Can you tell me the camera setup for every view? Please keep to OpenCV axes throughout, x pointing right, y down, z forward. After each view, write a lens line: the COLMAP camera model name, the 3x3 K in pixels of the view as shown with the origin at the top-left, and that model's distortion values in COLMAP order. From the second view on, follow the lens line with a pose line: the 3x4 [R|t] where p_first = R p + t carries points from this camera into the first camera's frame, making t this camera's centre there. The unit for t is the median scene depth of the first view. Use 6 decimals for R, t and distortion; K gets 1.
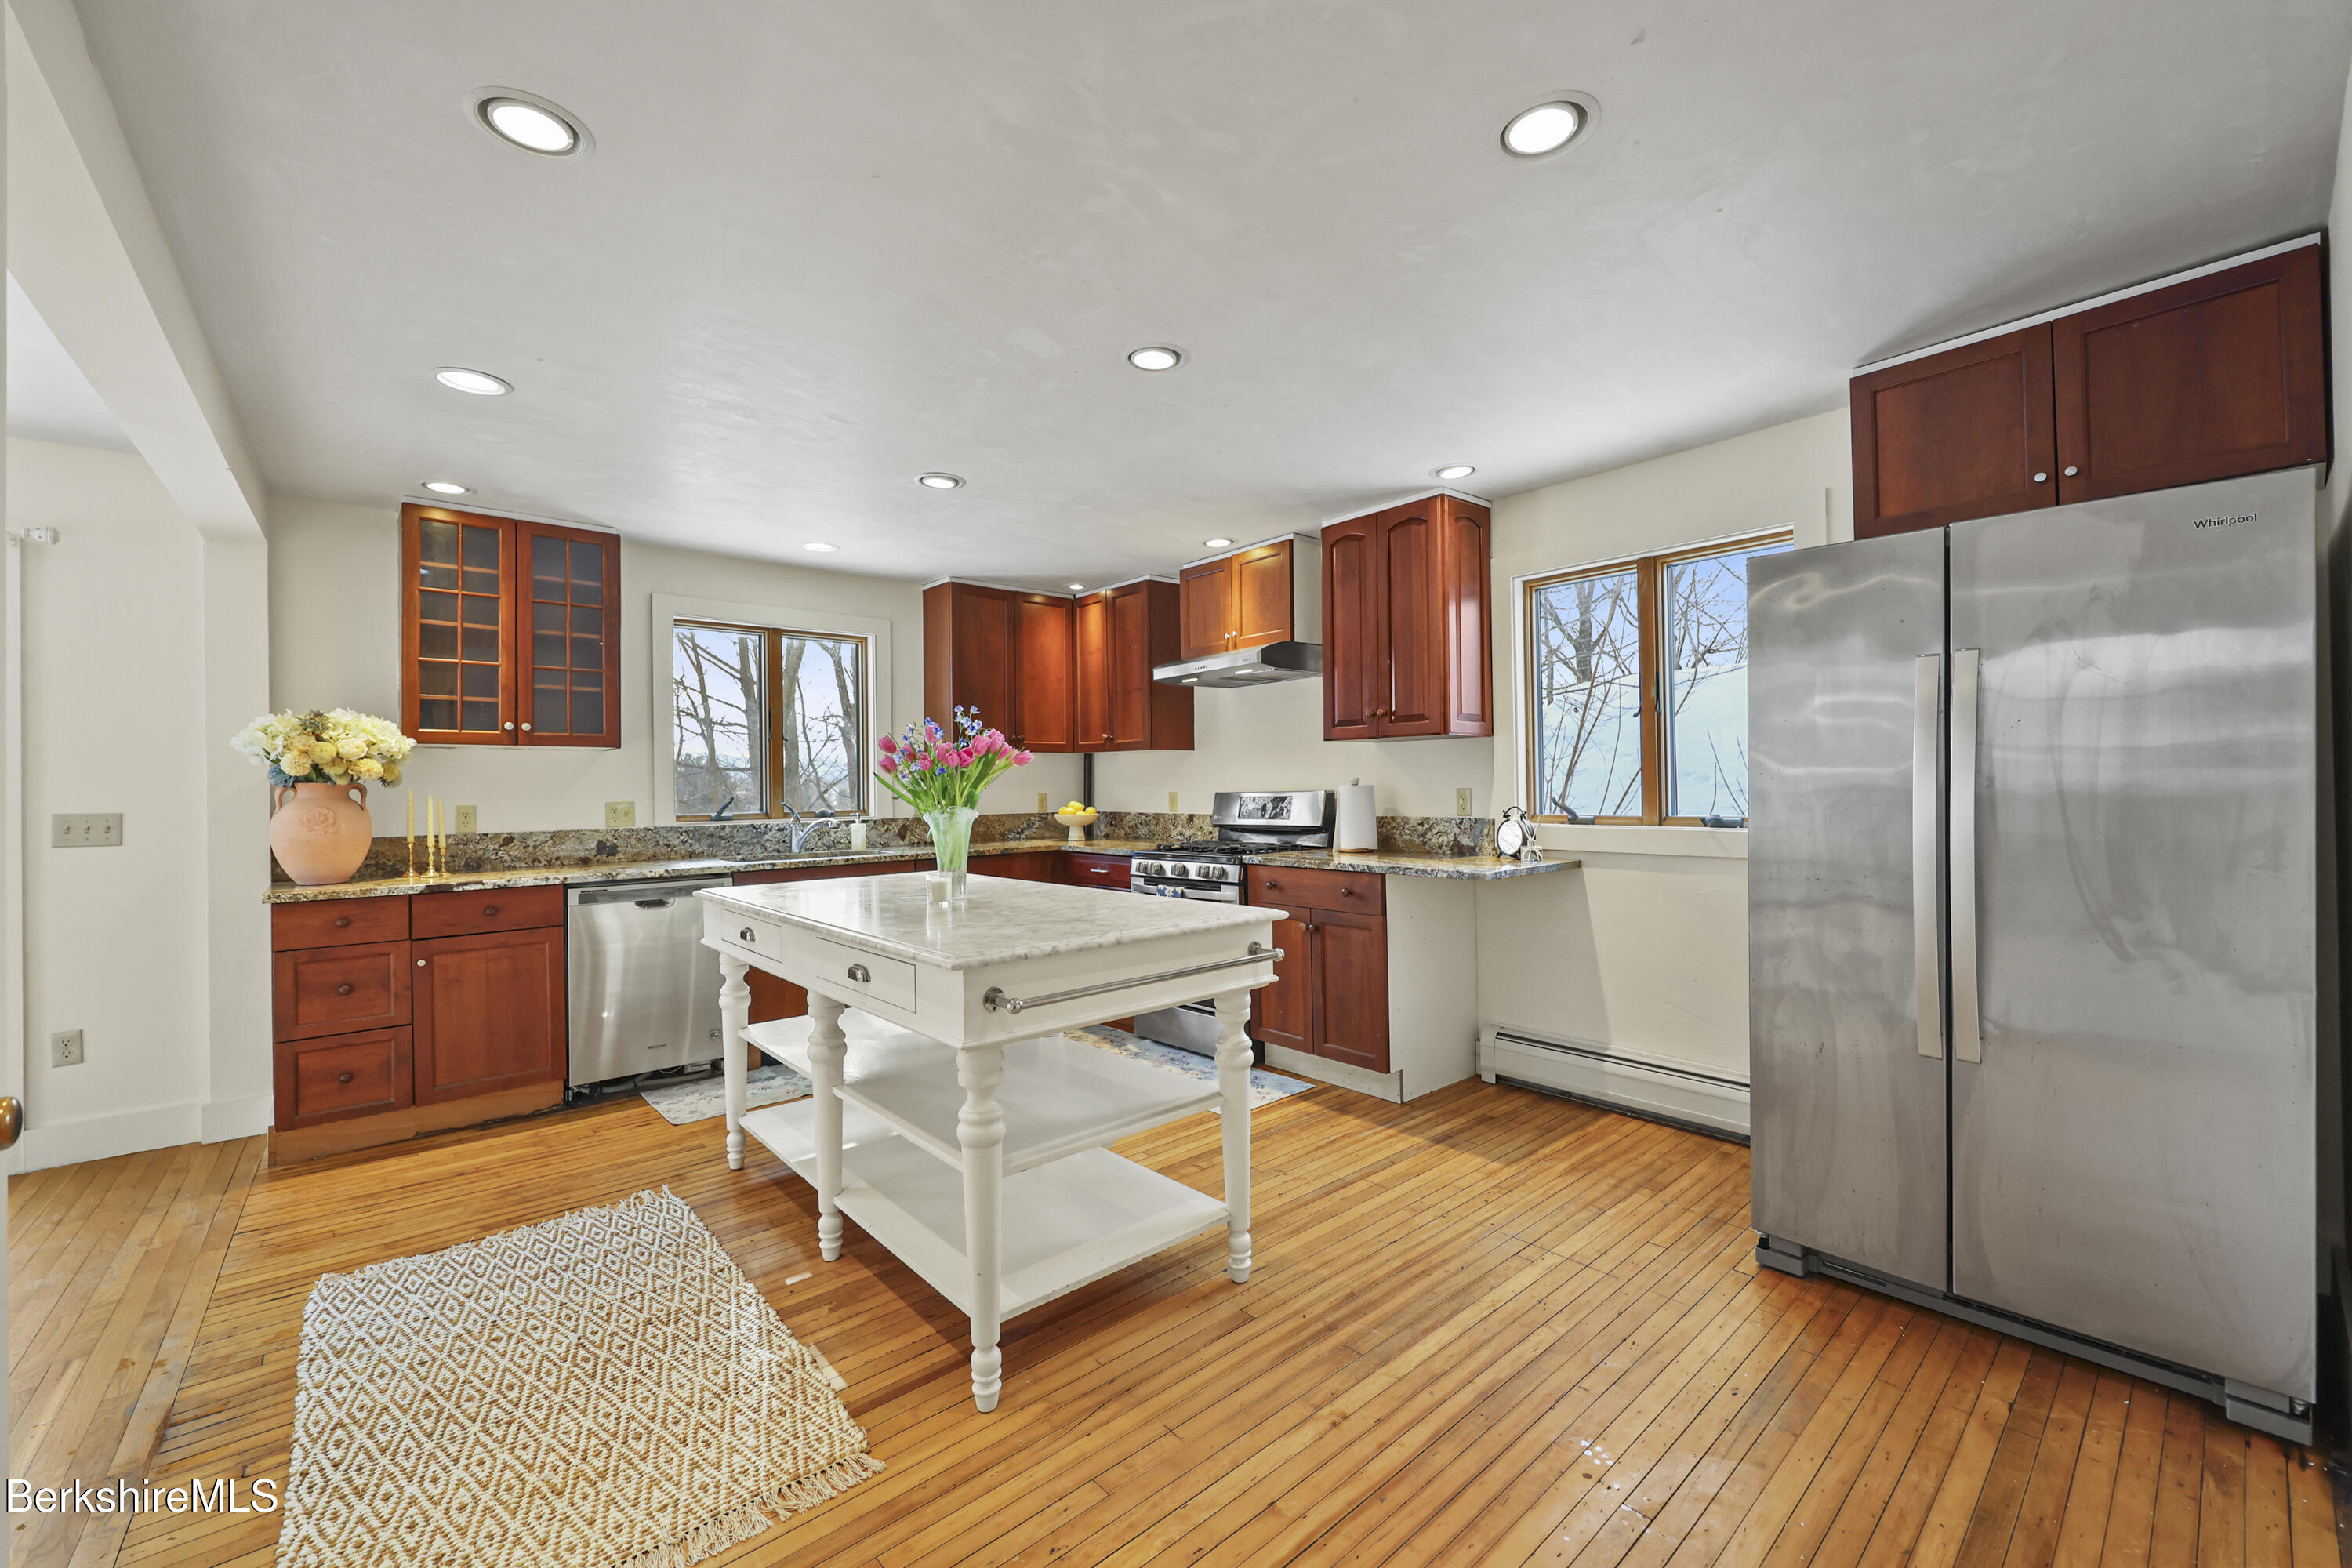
lens RADIAL K [[947.9, 0, 1177.7], [0, 947.9, 780.4], [0, 0, 1]] dist [0.000102, 0.000064]
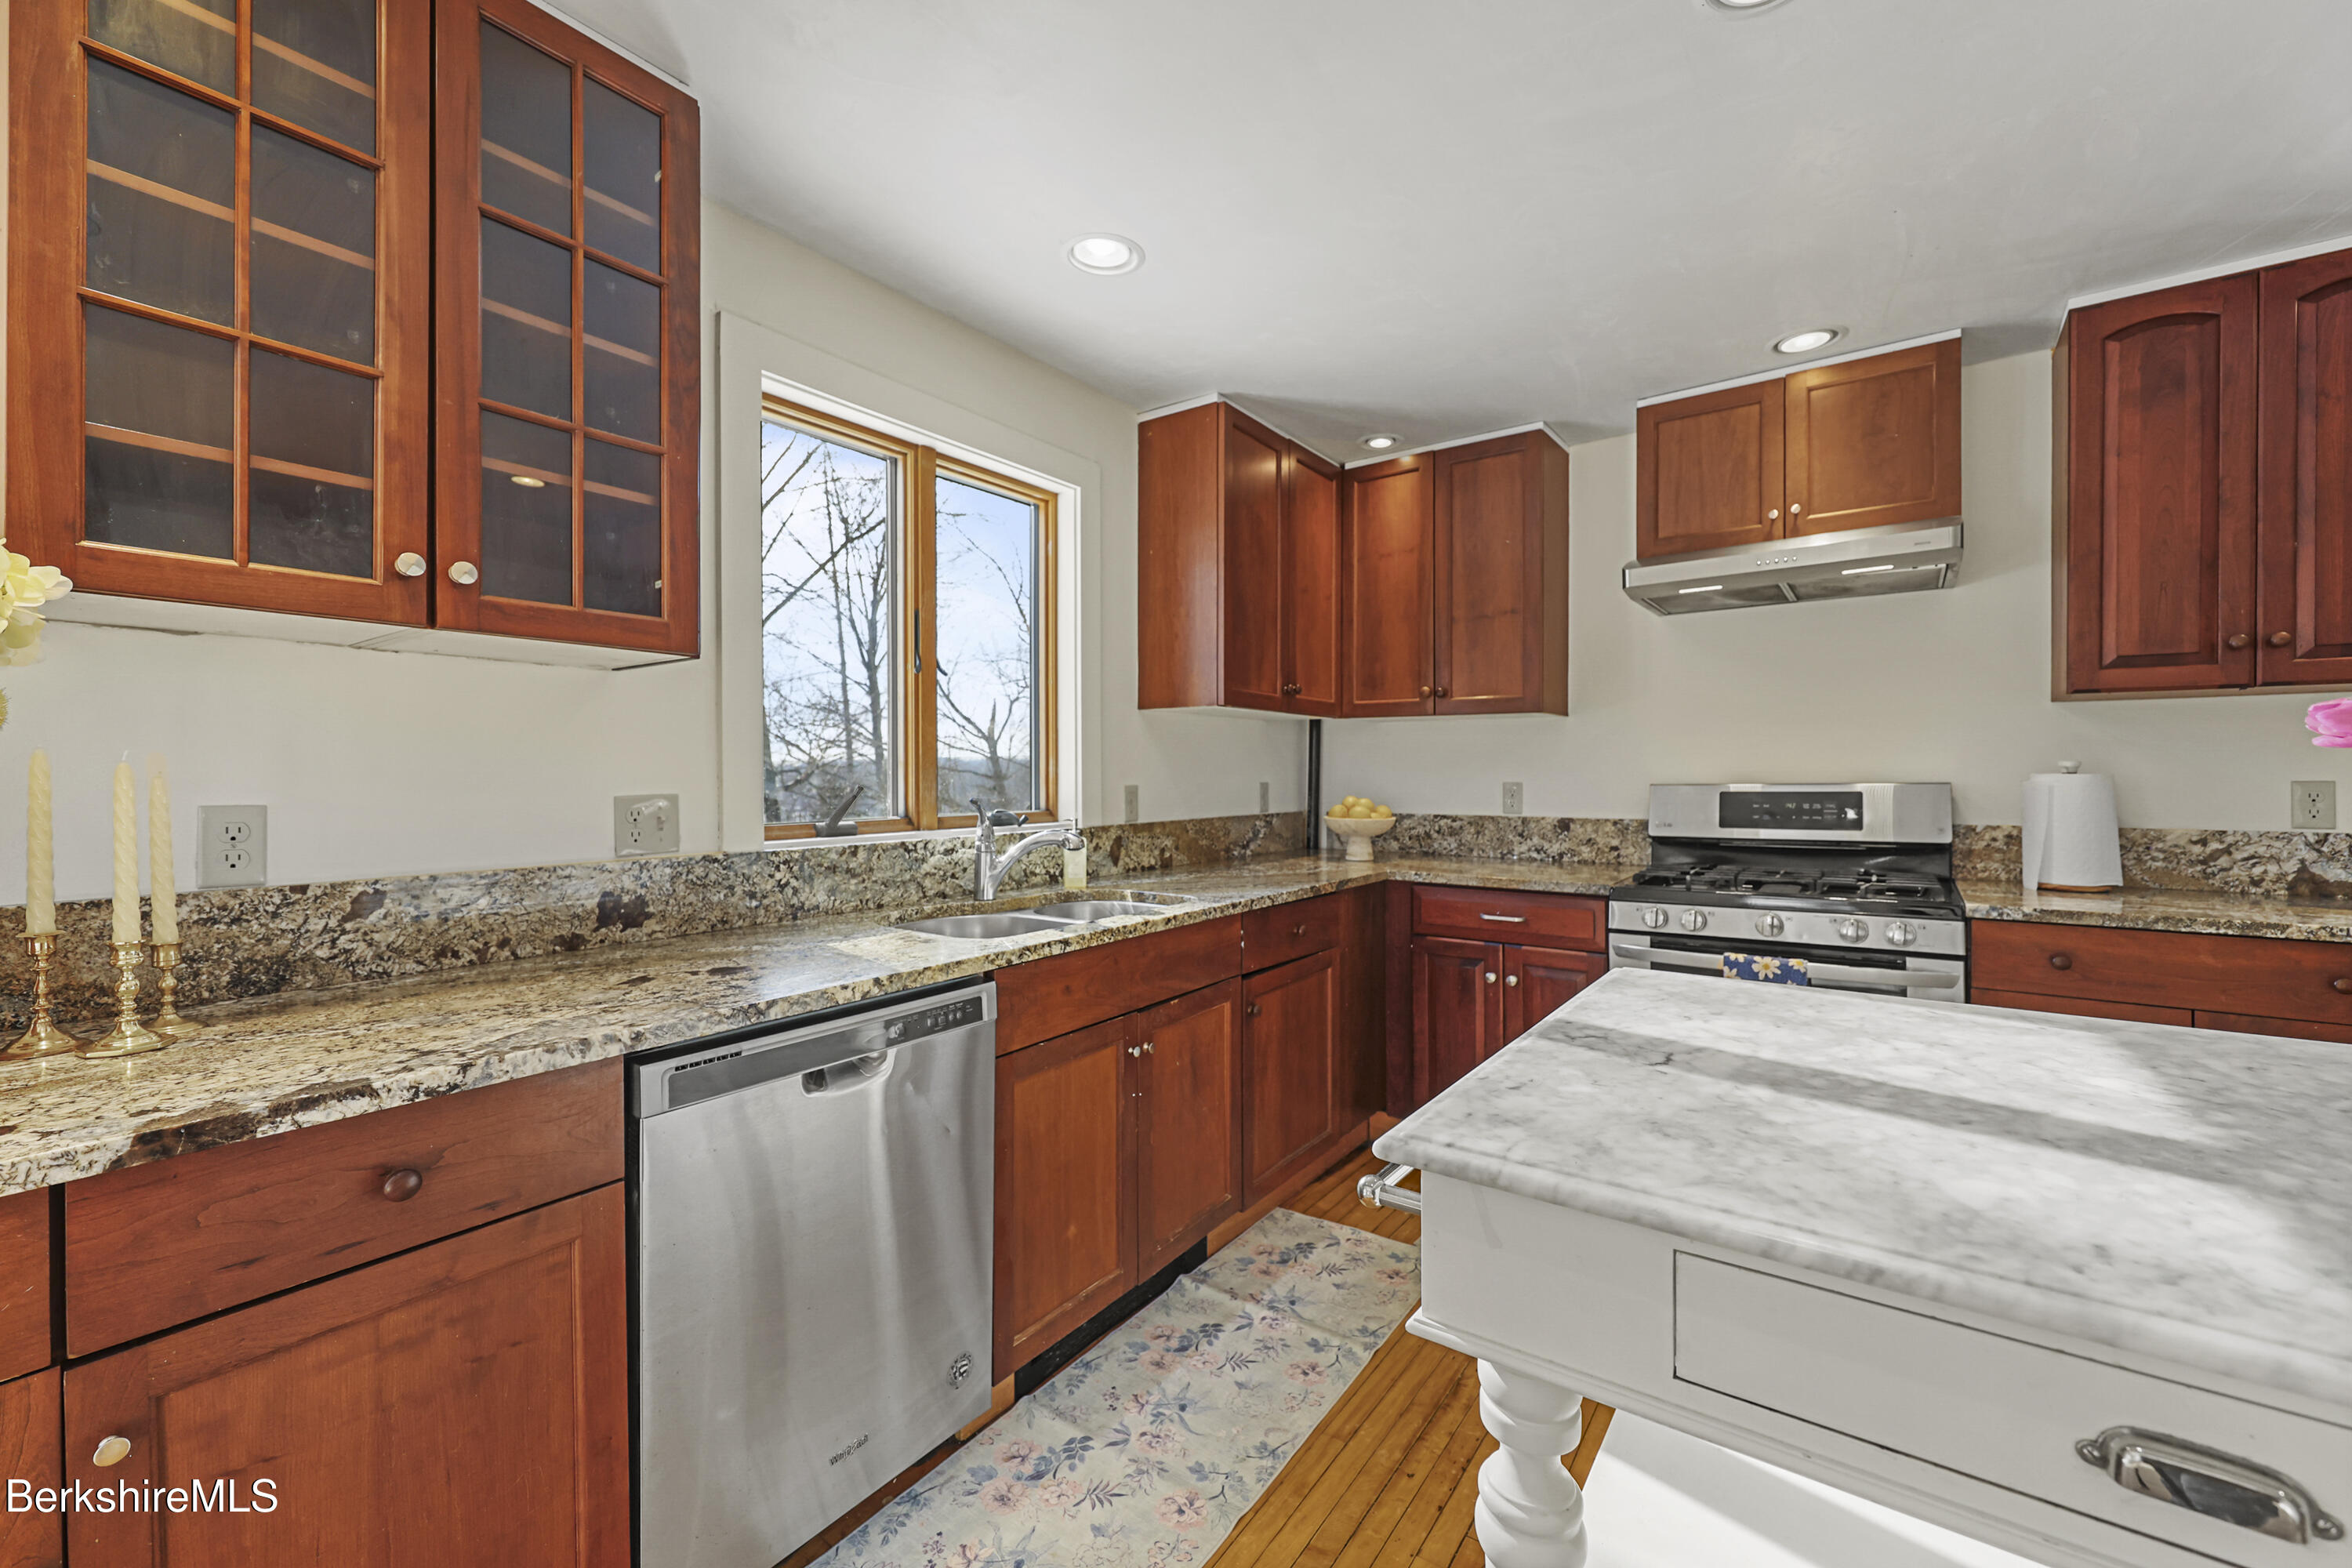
lens RADIAL K [[943.7, 0, 1177.3], [0, 943.7, 777.7], [0, 0, 1]] dist [-0.000783, -0.000125]
pose [[0.976375, 0.009640, 0.215868, -0.515824], [-0.011199, 0.999919, 0.006002, 0.011164], [-0.215793, -0.008278, 0.976404, 0.622964]]
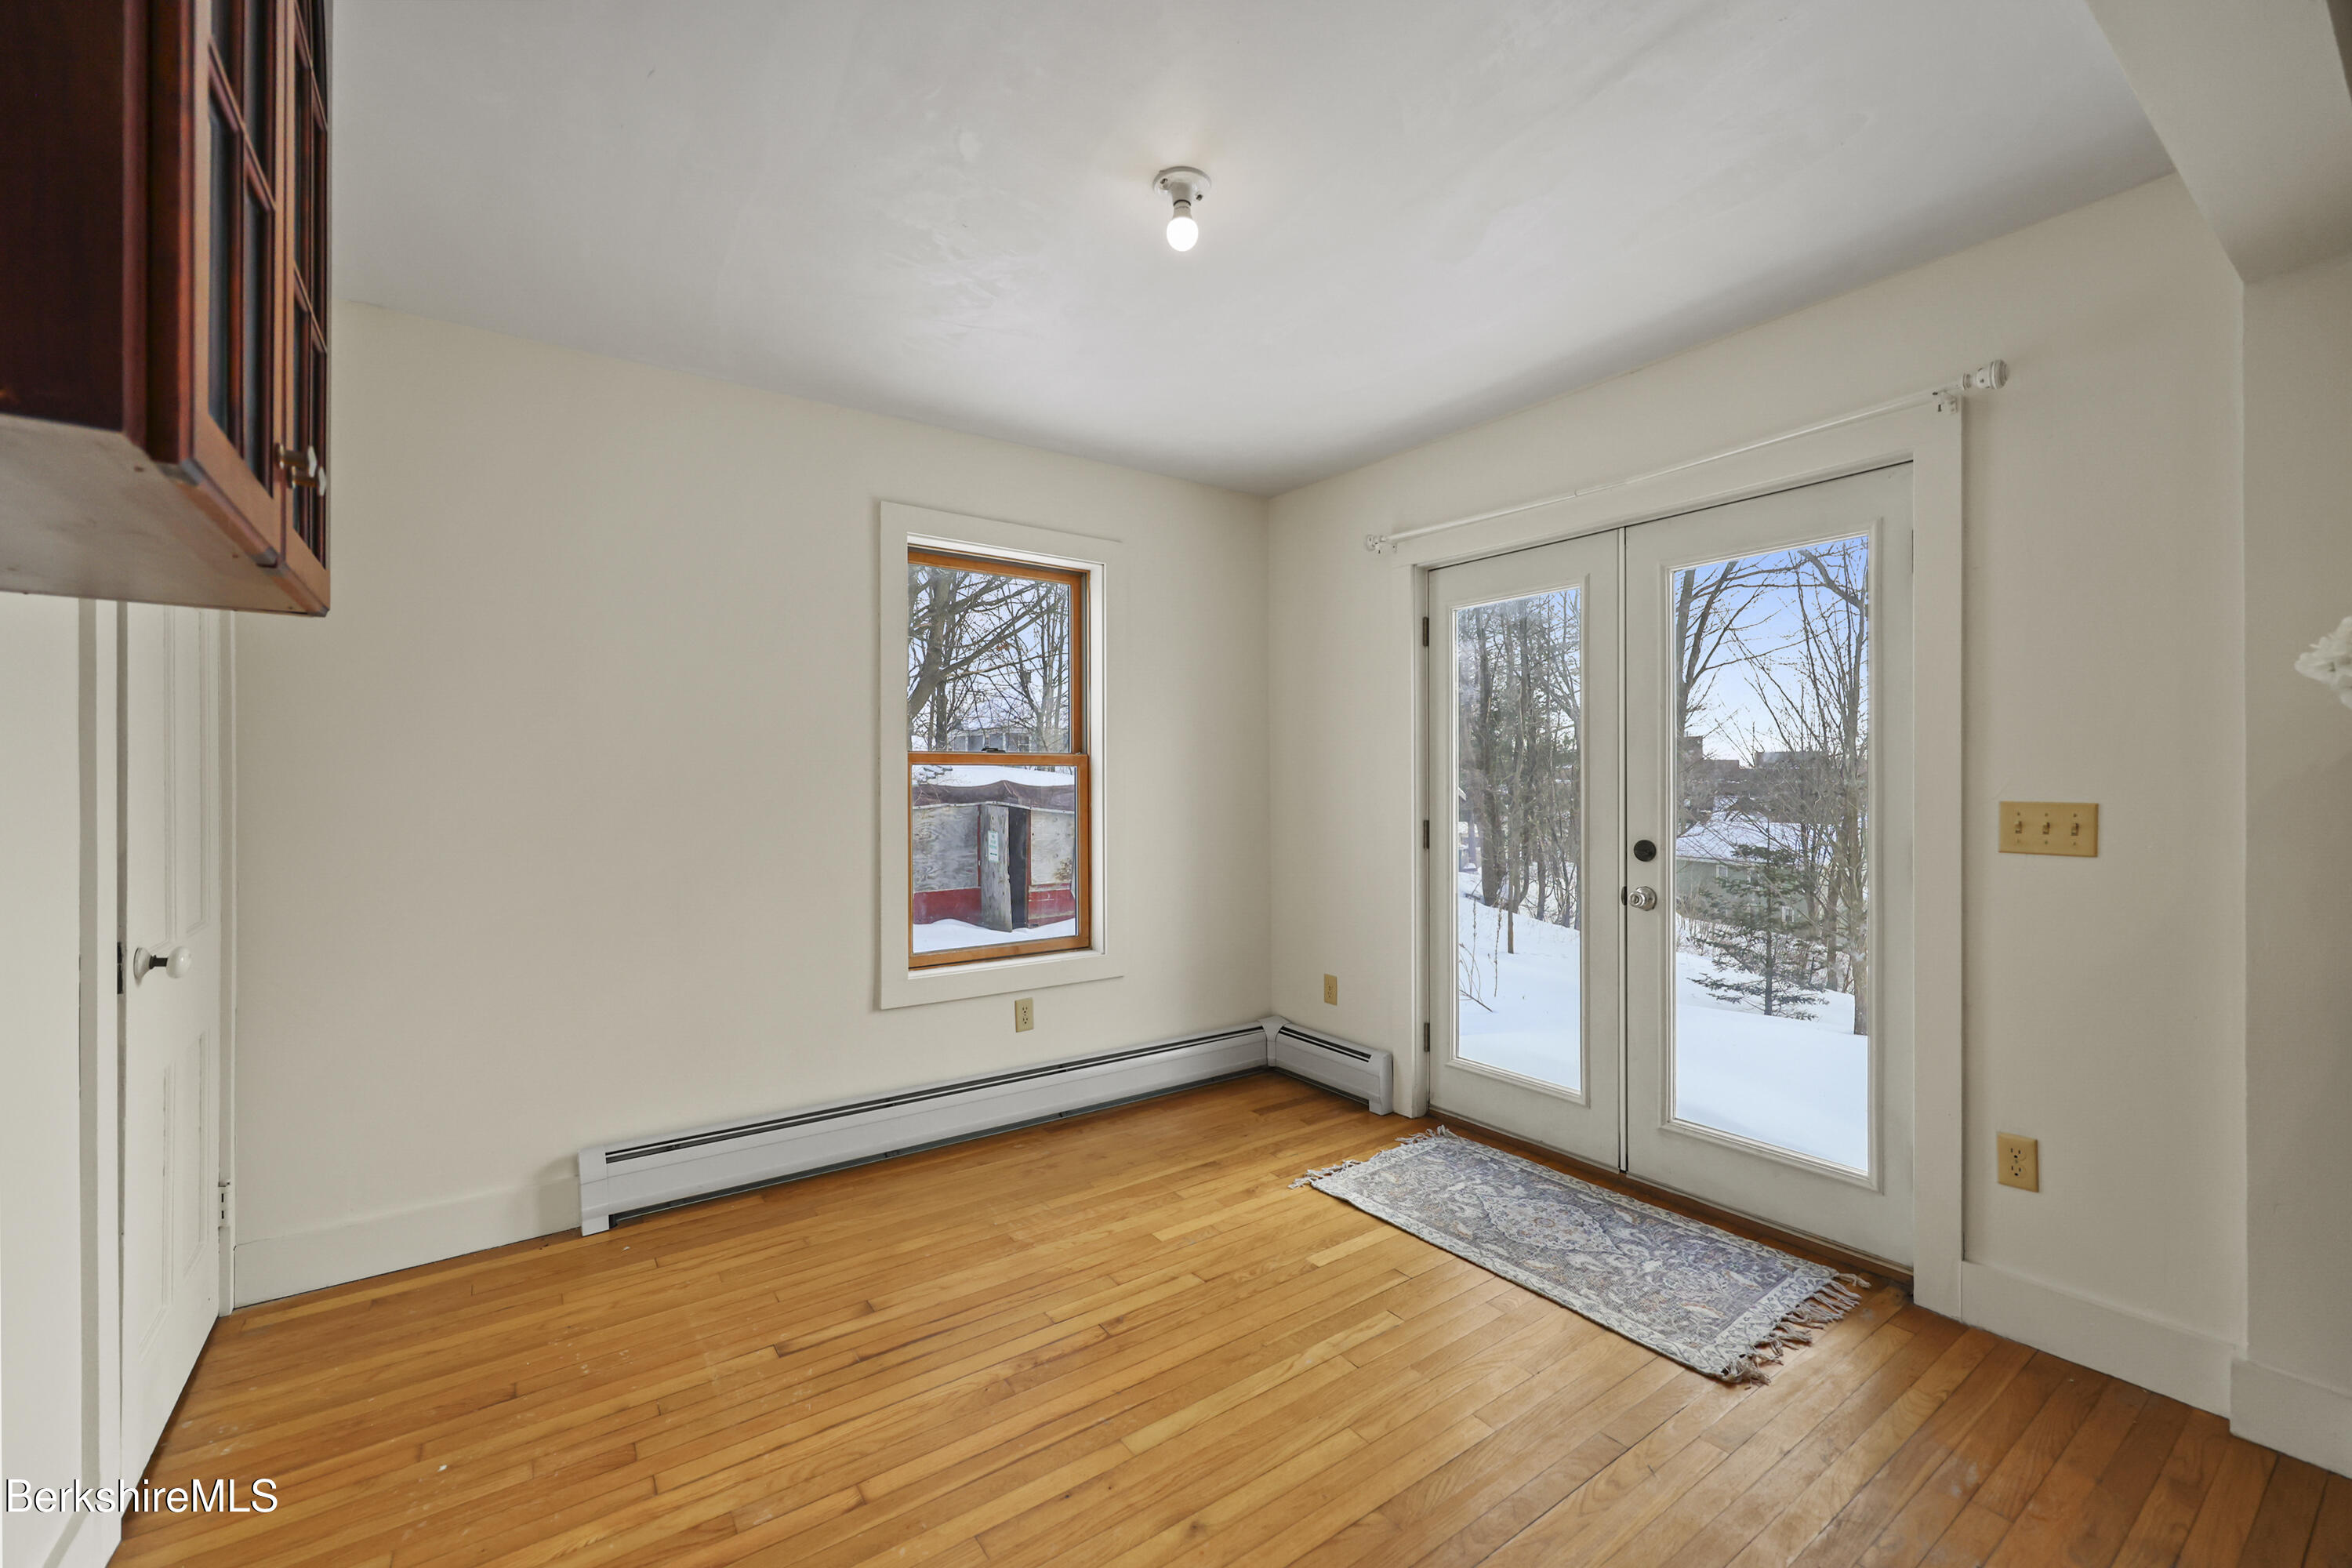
lens RADIAL K [[947.9, 0, 1177.7], [0, 947.9, 780.4], [0, 0, 1]] dist [0.000102, 0.000064]
pose [[-0.088137, 0.013216, -0.996021, -0.408579], [0.008053, 0.999889, 0.012555, 0.006829], [0.996076, -0.006914, -0.088234, 0.415771]]
